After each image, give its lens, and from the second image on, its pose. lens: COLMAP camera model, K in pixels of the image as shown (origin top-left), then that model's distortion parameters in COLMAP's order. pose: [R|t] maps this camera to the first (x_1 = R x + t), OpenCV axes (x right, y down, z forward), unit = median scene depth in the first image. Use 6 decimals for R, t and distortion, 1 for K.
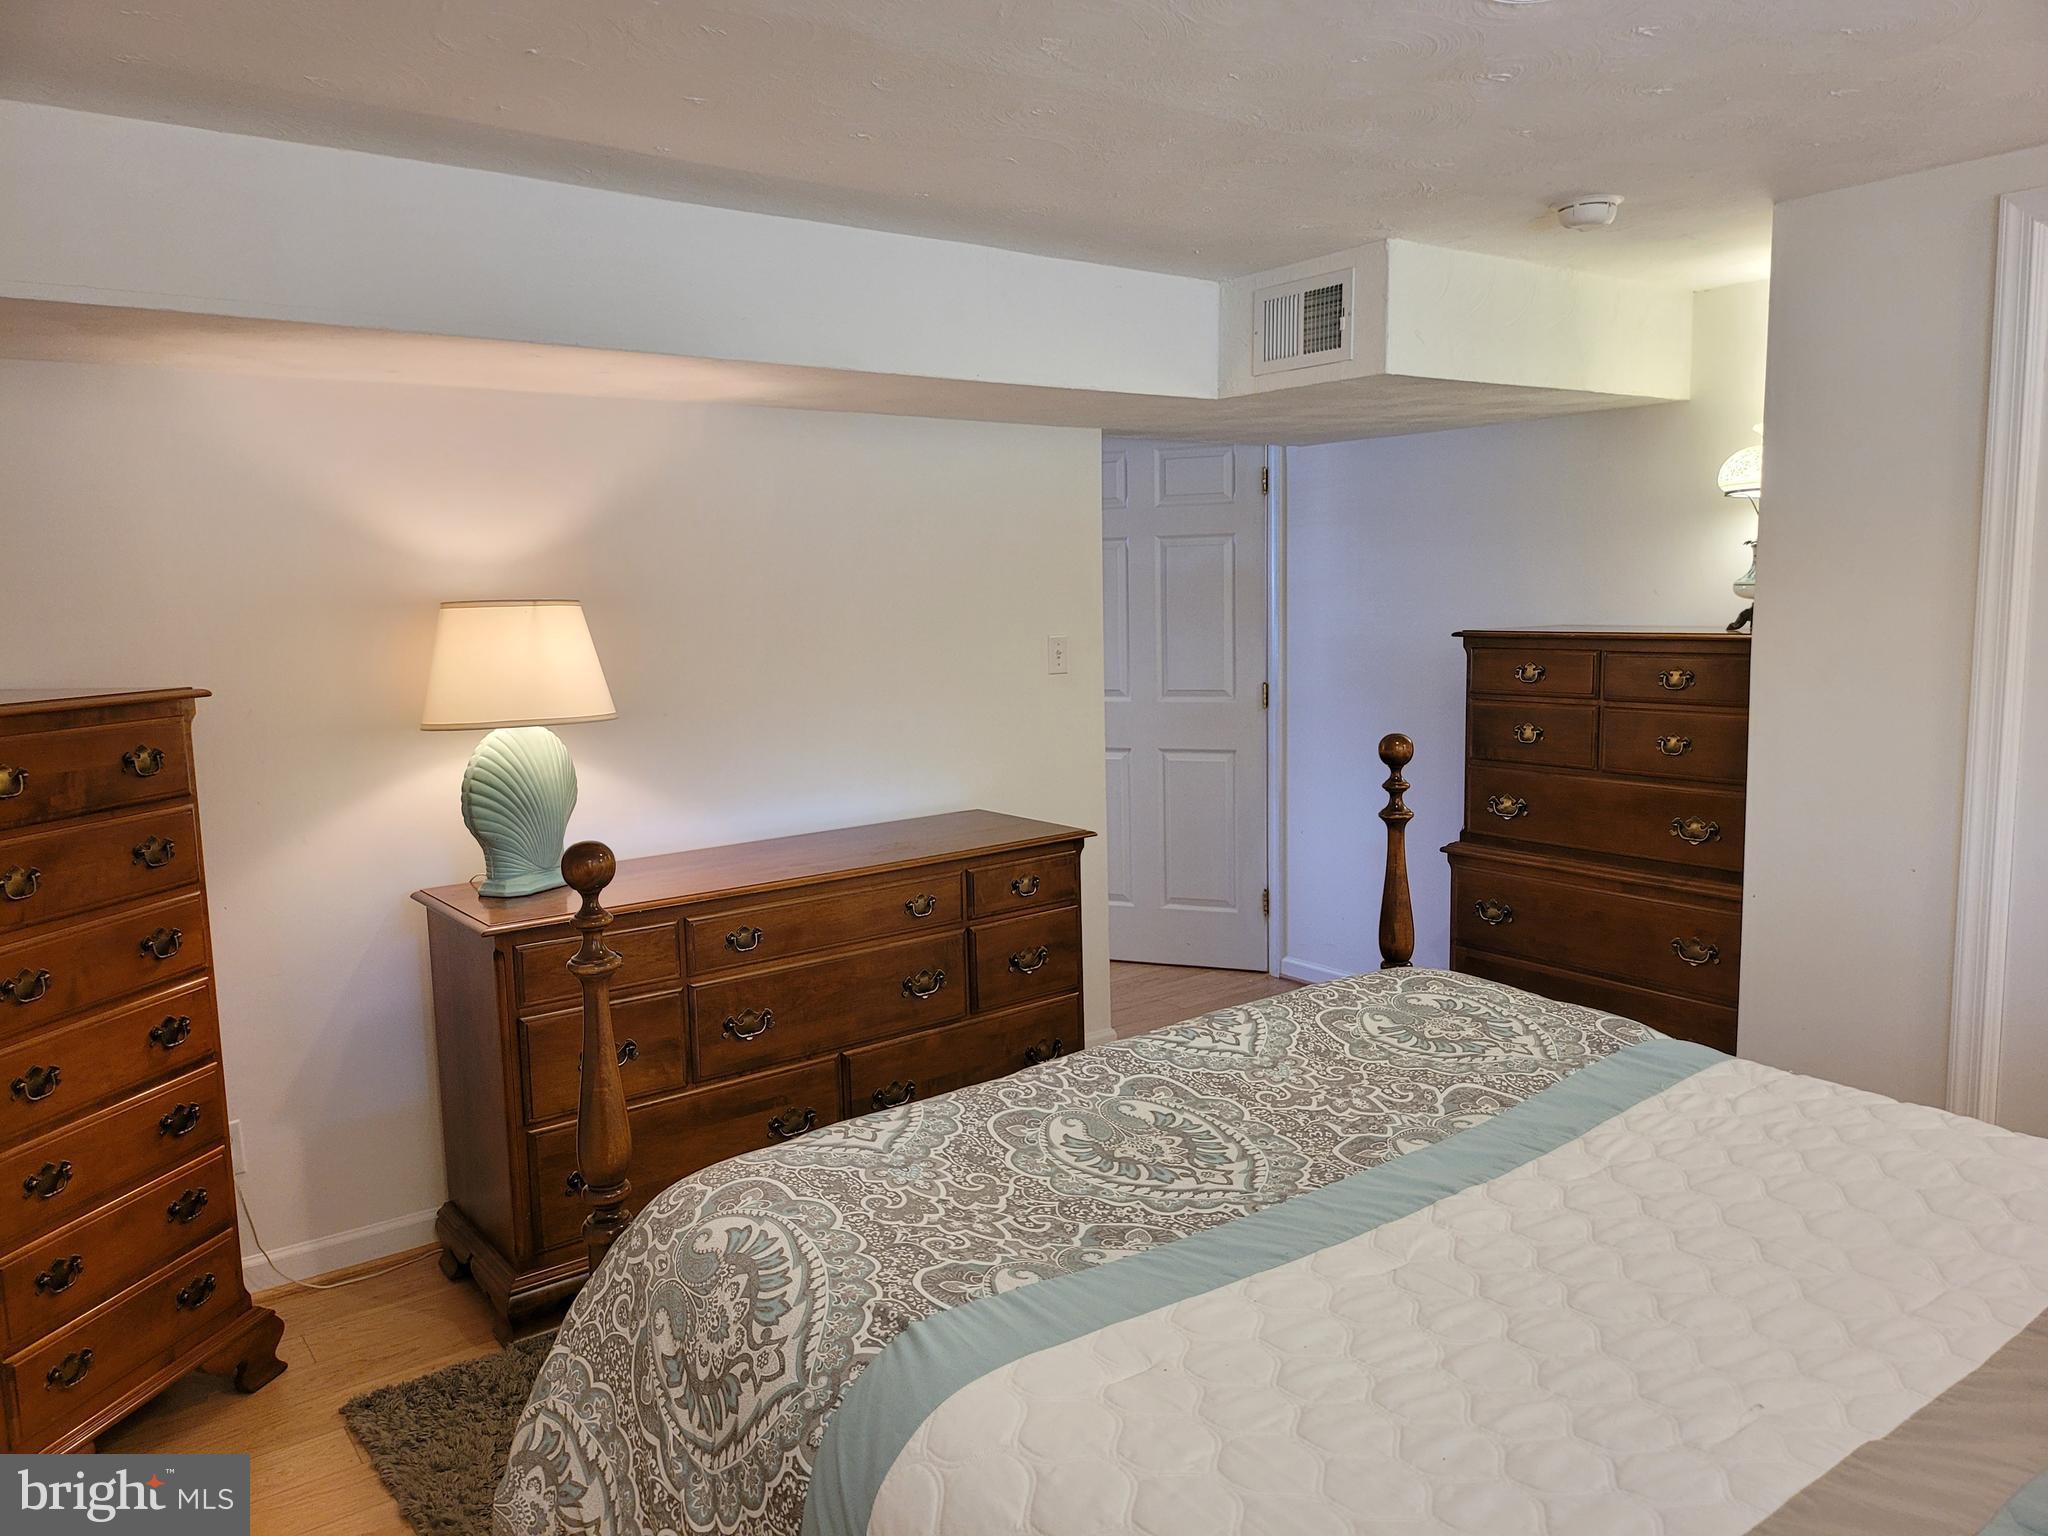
lens RADIAL K [[1424.6, 0, 1024.0], [0, 1424.6, 768.0], [0, 0, 1]] dist [0.057336, -0.066840]
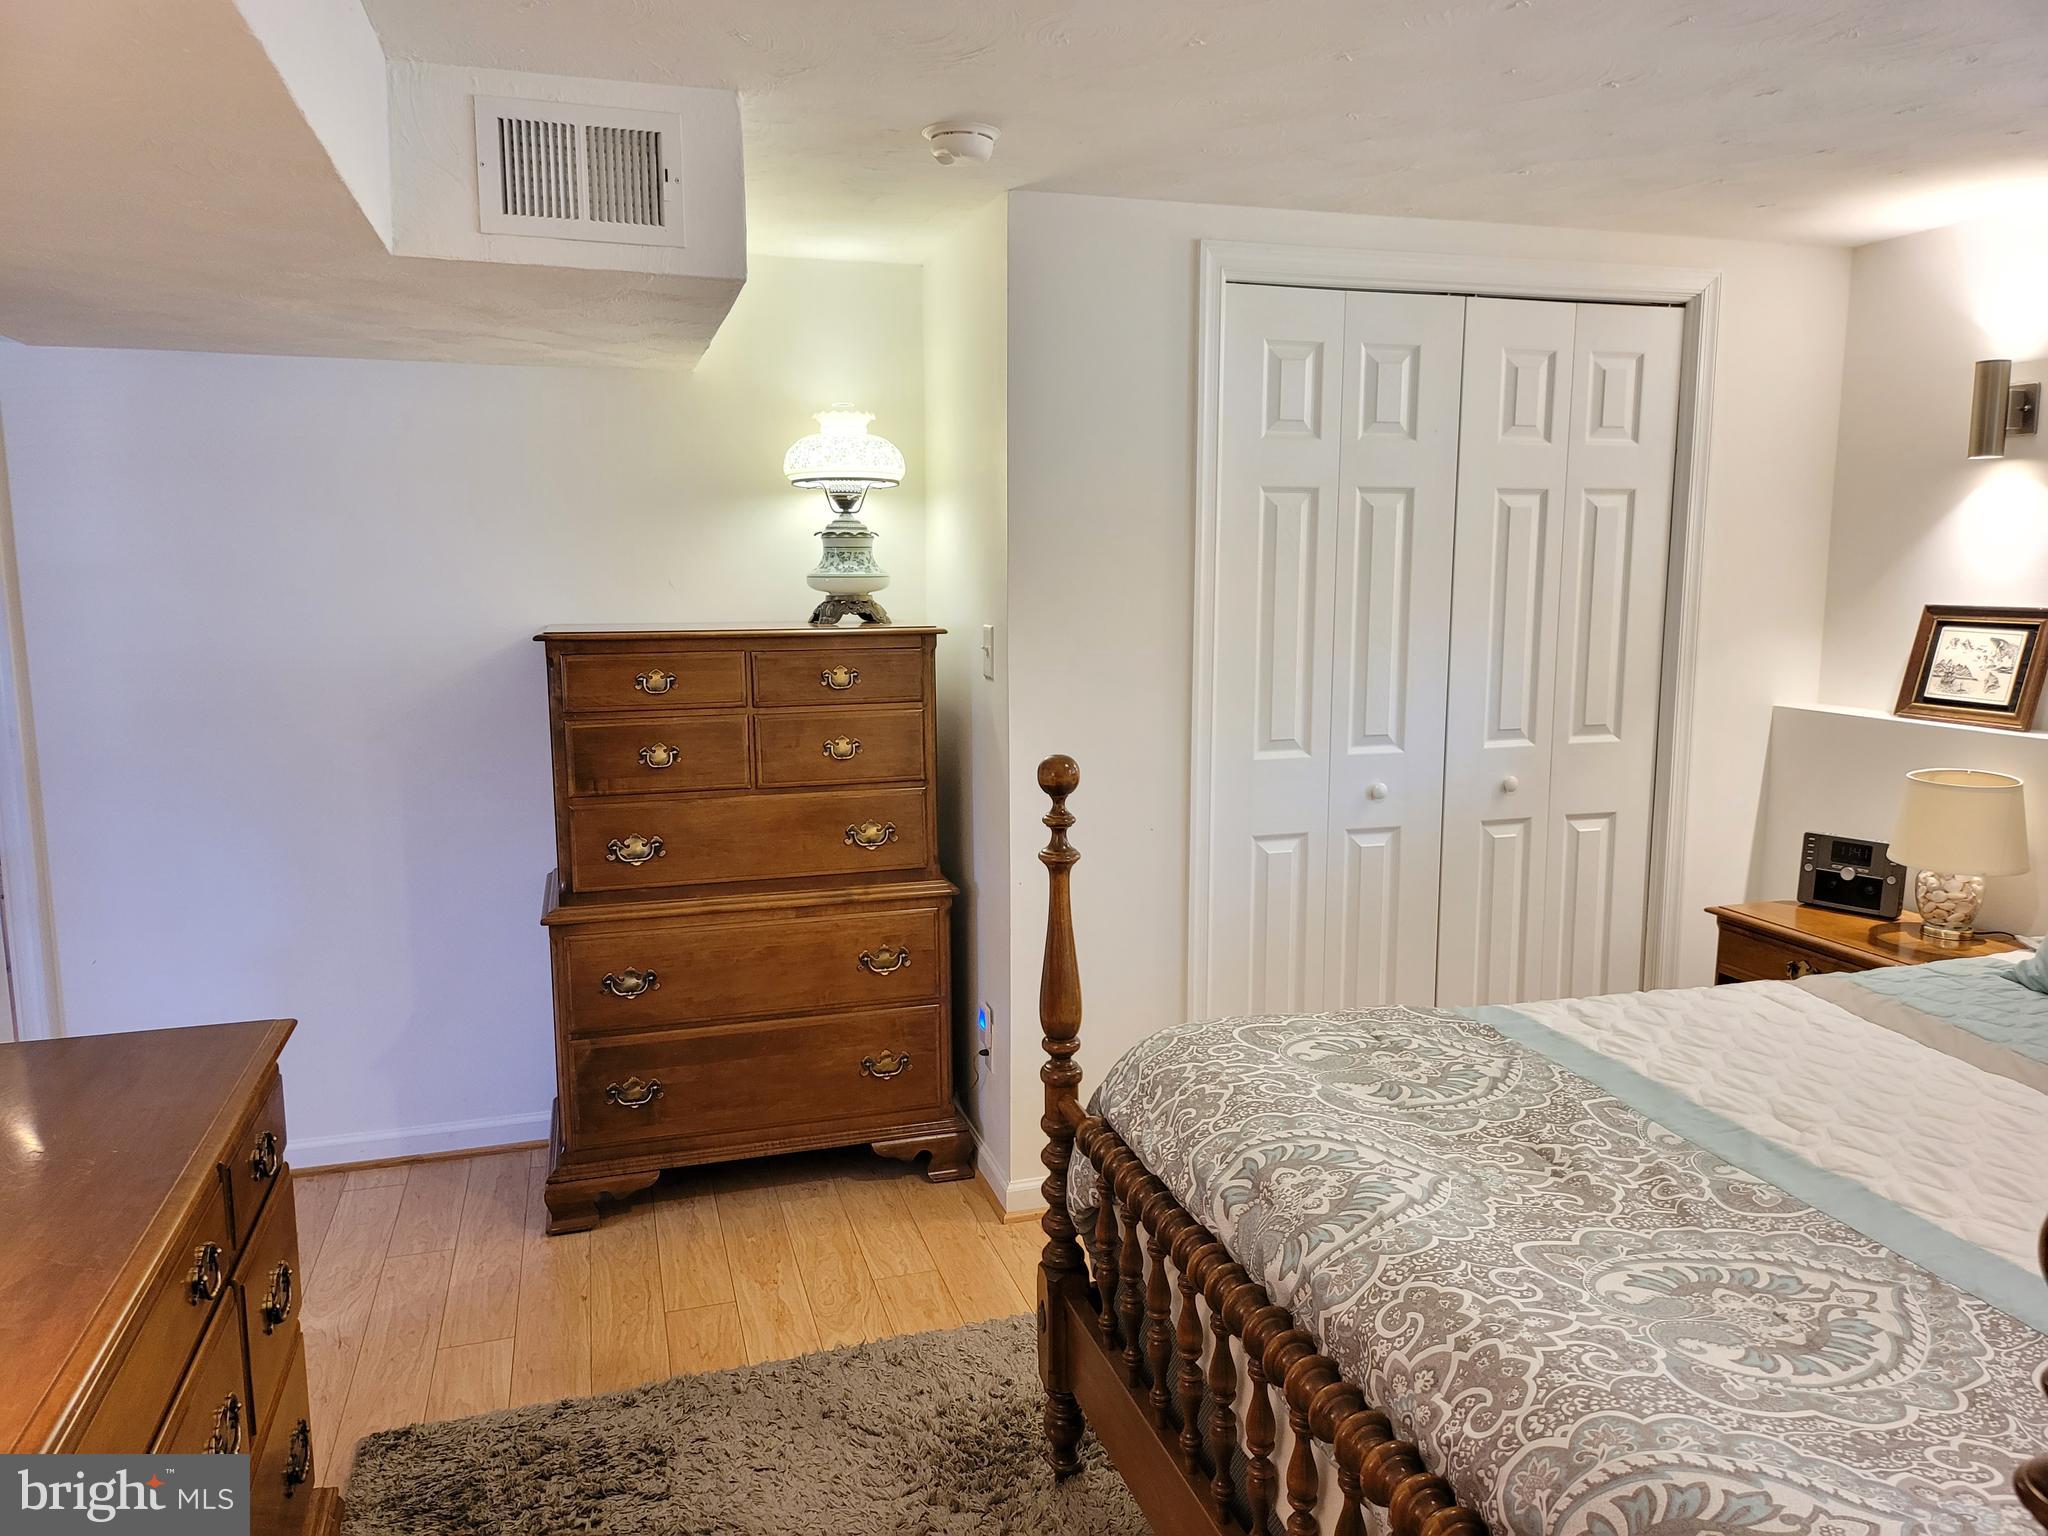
lens RADIAL K [[1424.6, 0, 1024.0], [0, 1424.6, 768.0], [0, 0, 1]] dist [0.057336, -0.066840]
pose [[0.332227, -0.112662, 0.936447, -0.486972], [0.115061, 0.990266, 0.078316, -0.080871], [-0.936155, 0.081730, 0.341956, 0.745078]]
